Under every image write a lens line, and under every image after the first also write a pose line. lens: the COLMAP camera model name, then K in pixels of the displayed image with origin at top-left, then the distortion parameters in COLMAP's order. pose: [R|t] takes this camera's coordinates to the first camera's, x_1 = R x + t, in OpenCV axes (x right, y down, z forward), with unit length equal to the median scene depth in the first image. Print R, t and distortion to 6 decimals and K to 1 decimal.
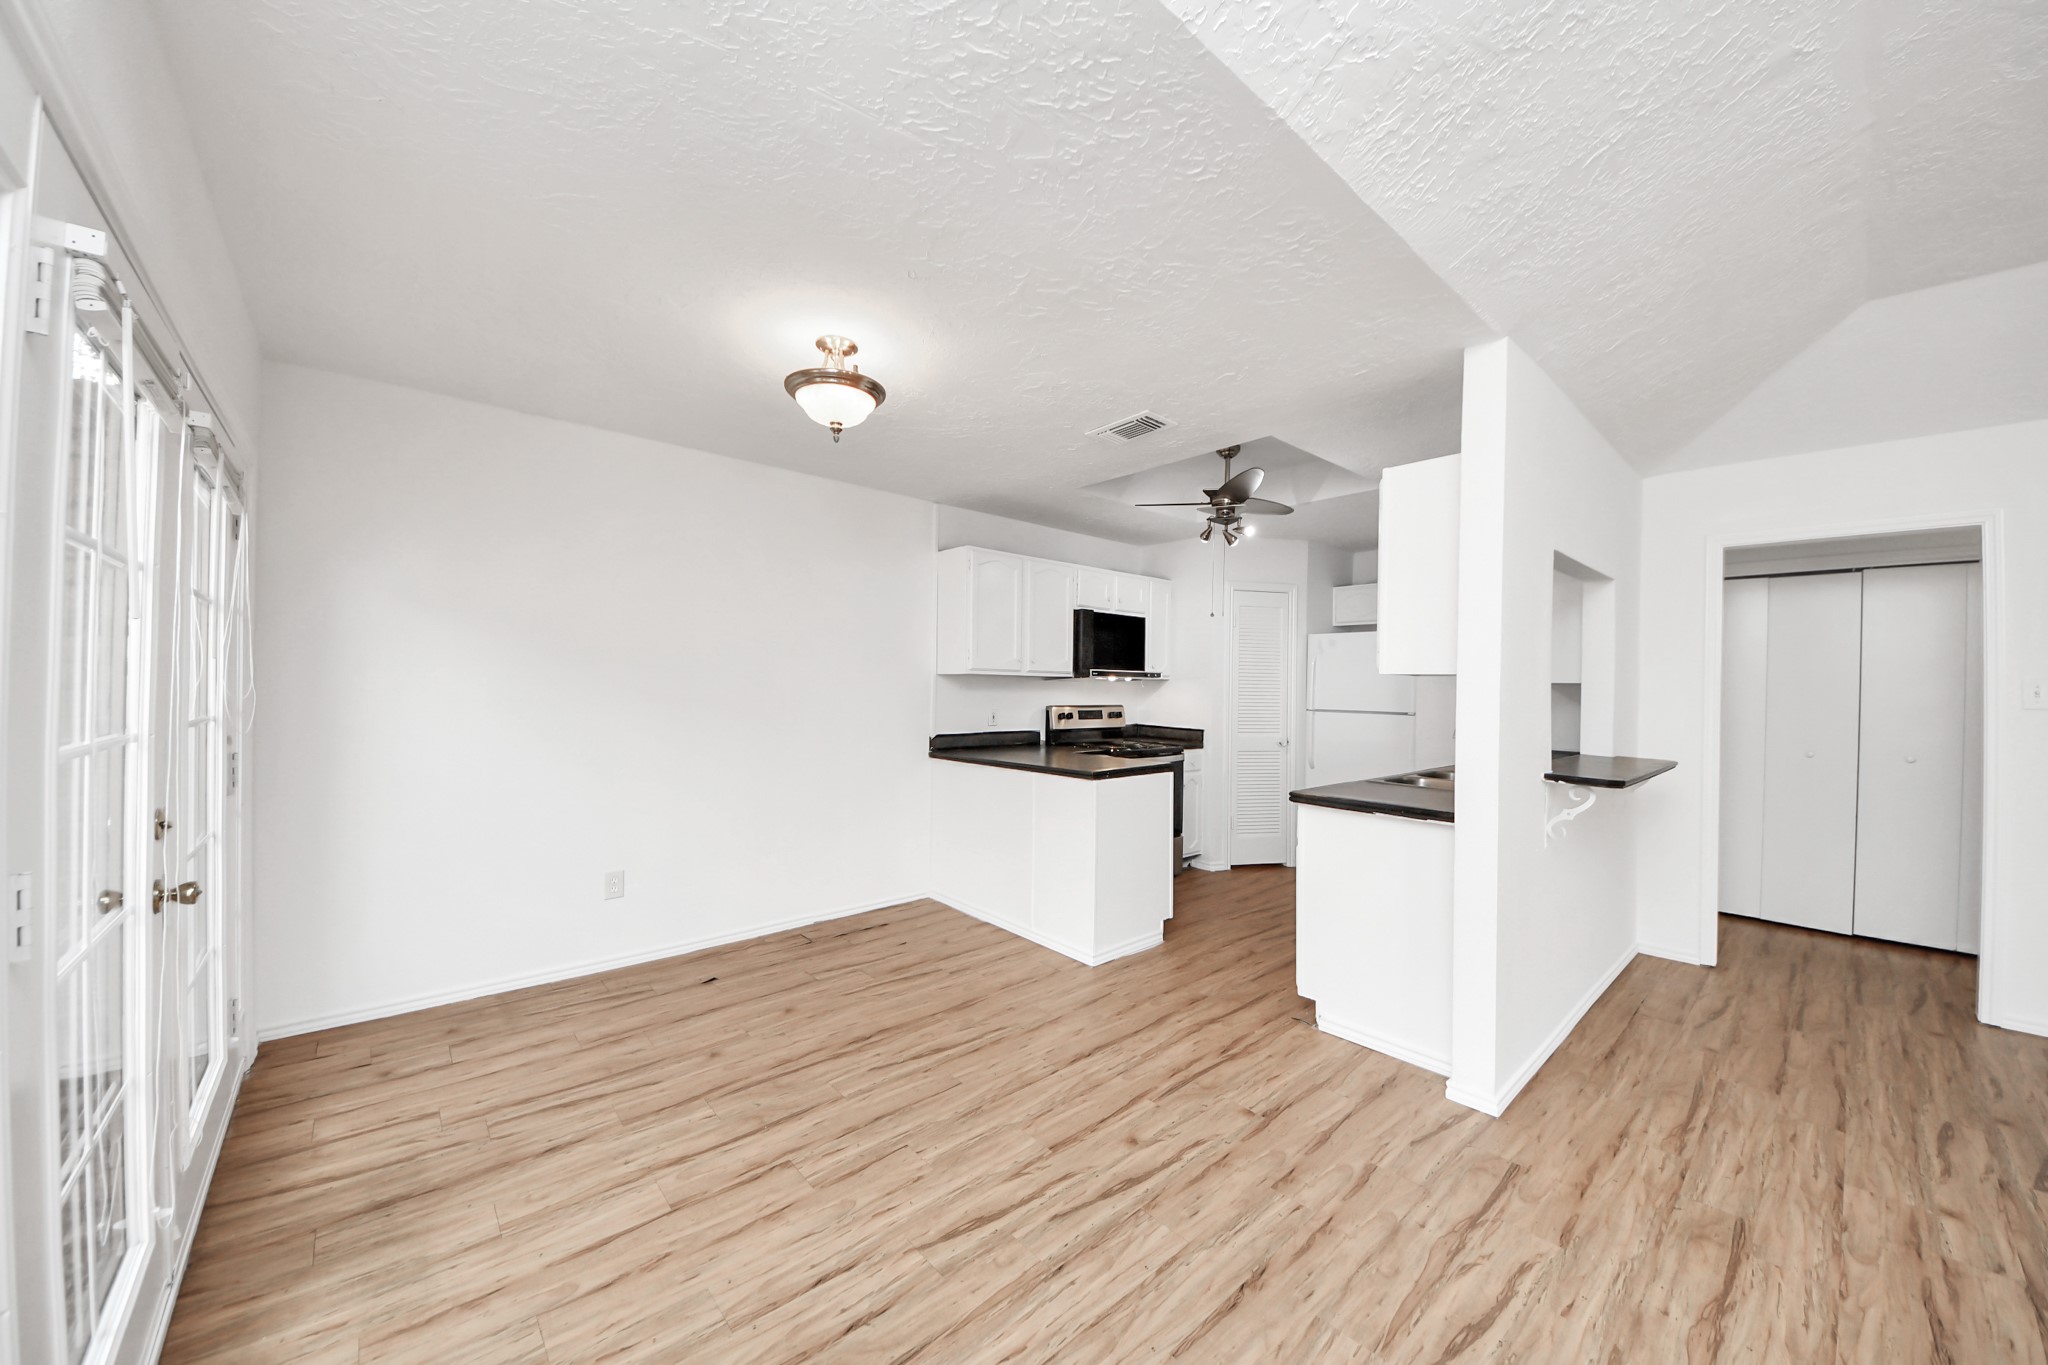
lens RADIAL K [[727.0, 0, 1024.0], [0, 727.0, 684.1], [0, 0, 1]] dist [0.045307, -0.025717]
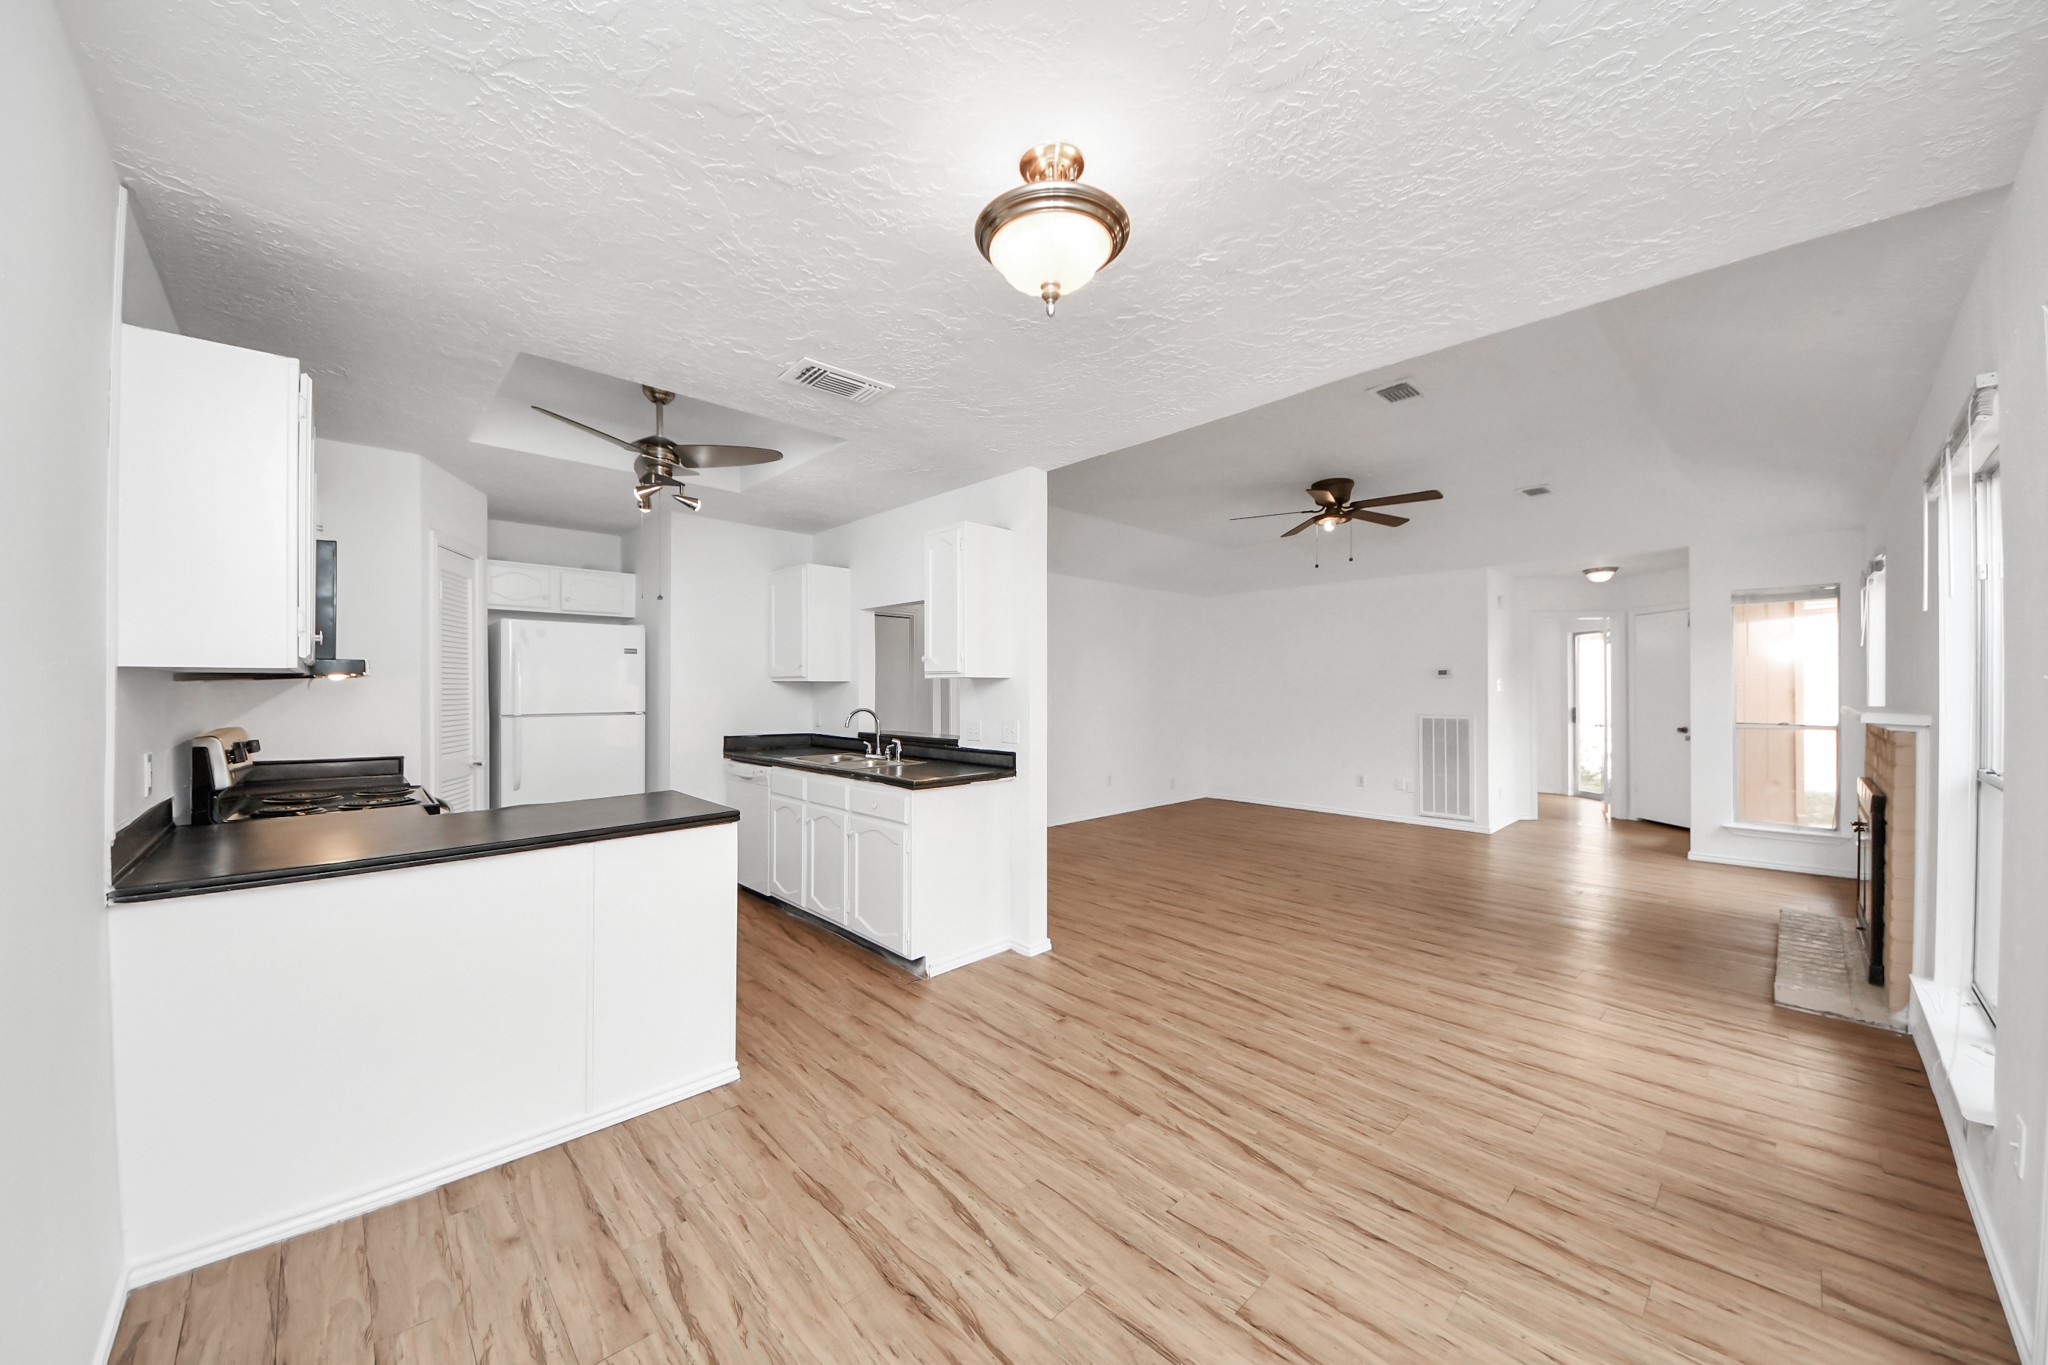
lens RADIAL K [[730.5, 0, 1020.3], [0, 730.5, 681.4], [0, 0, 1]] dist [0.047990, -0.026363]
pose [[-0.031845, -0.011392, 0.999428, -0.917744], [-0.001534, 0.999934, 0.011349, -0.022001], [-0.999492, -0.001172, -0.031860, 1.059466]]
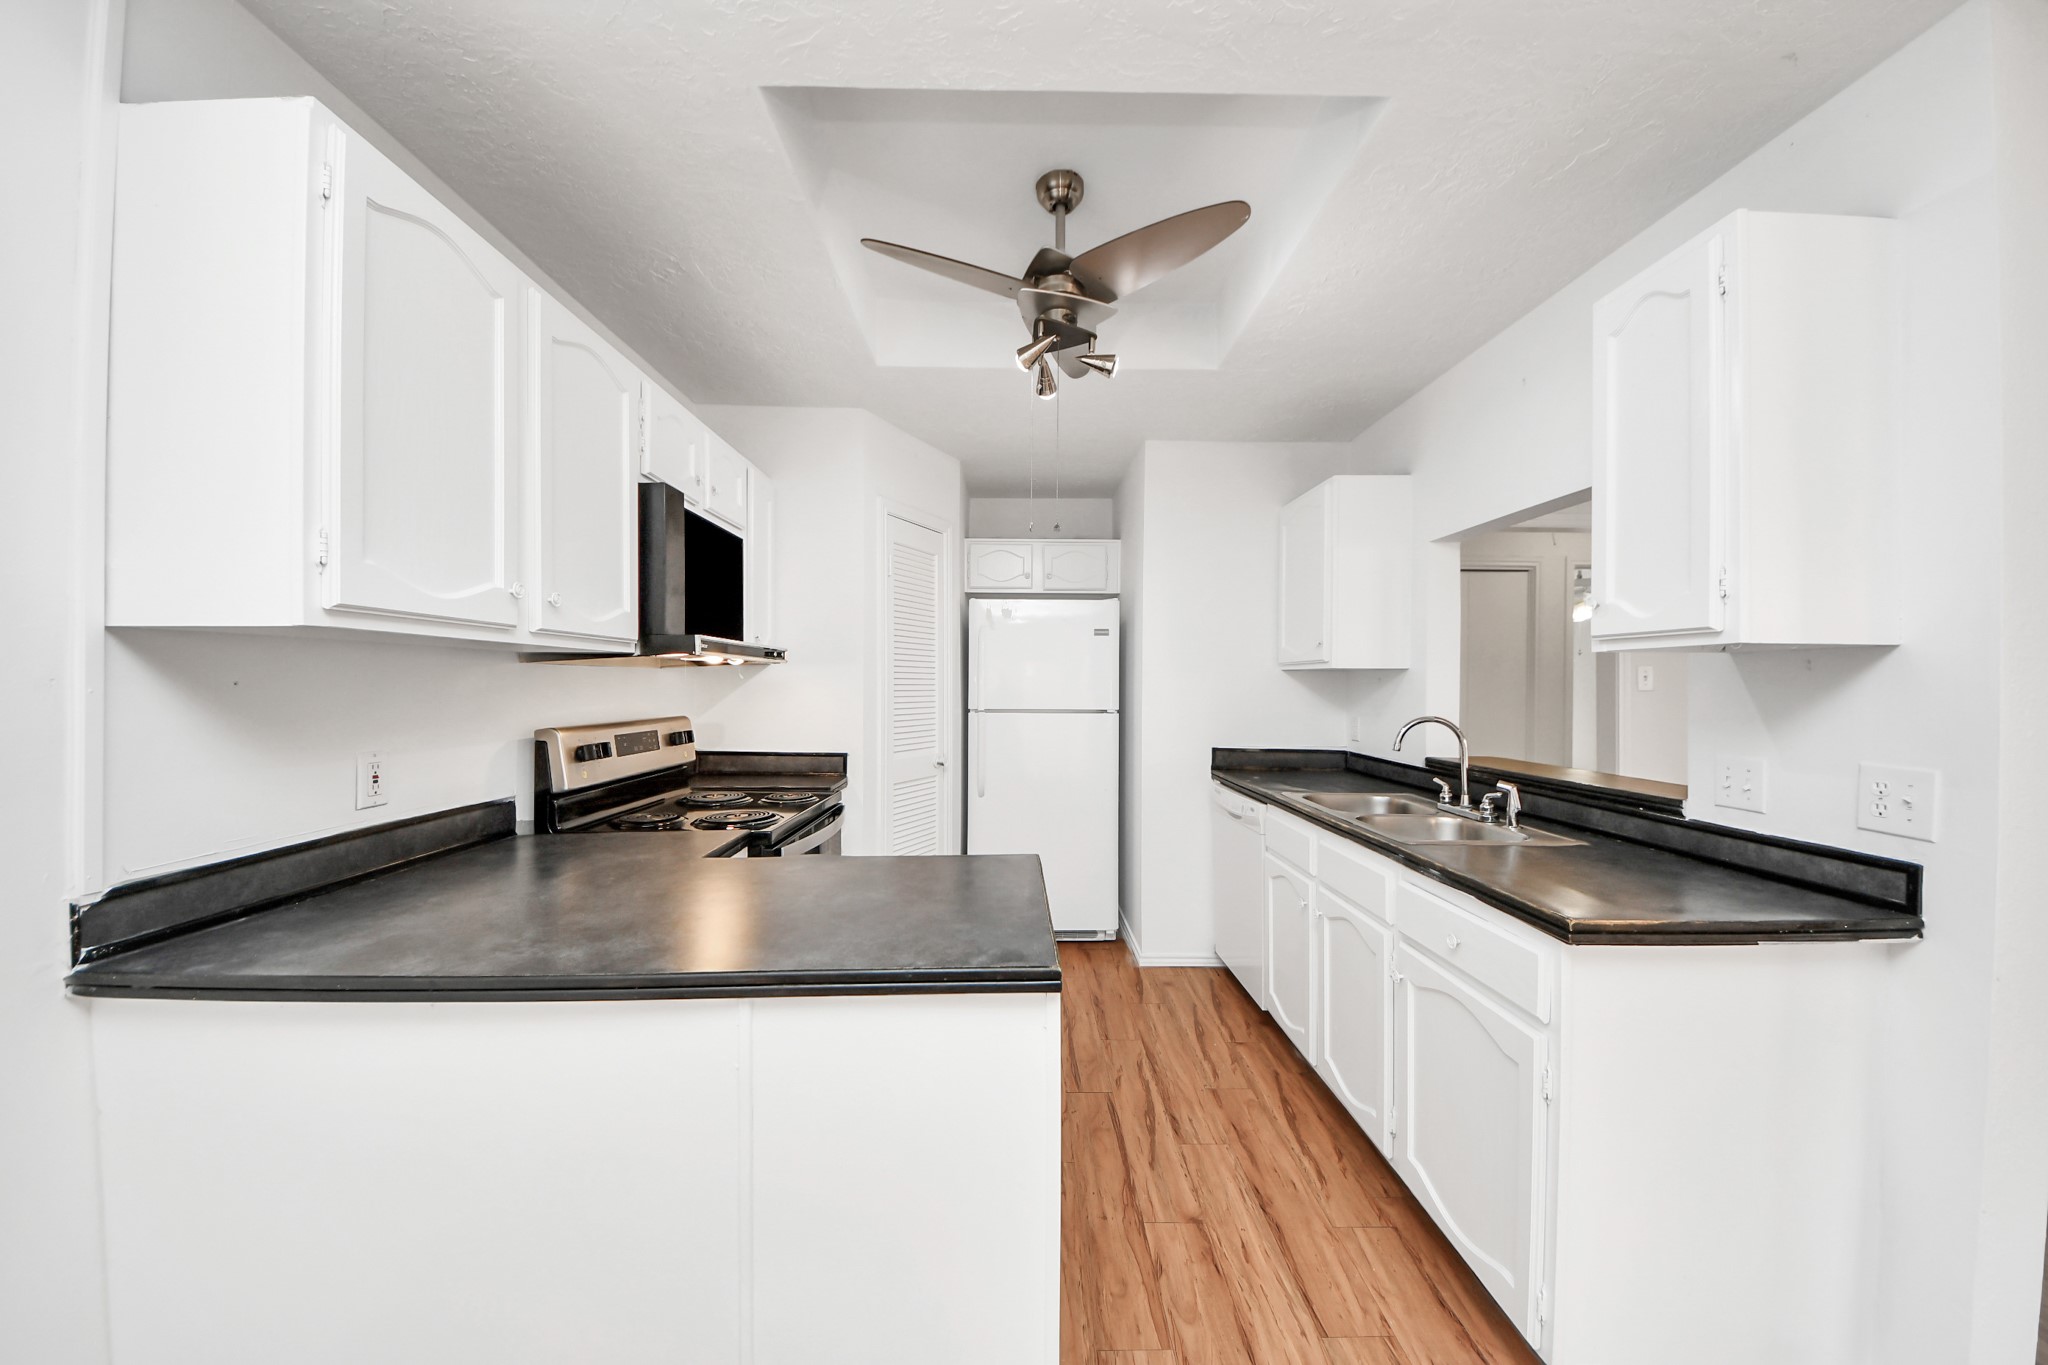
lens RADIAL K [[730.5, 0, 1020.3], [0, 730.5, 681.4], [0, 0, 1]] dist [0.047990, -0.026363]
pose [[0.650762, -0.013397, 0.759163, -0.203535], [0.005558, 0.999902, 0.012881, 0.003068], [-0.759261, -0.004163, 0.650773, 1.165660]]
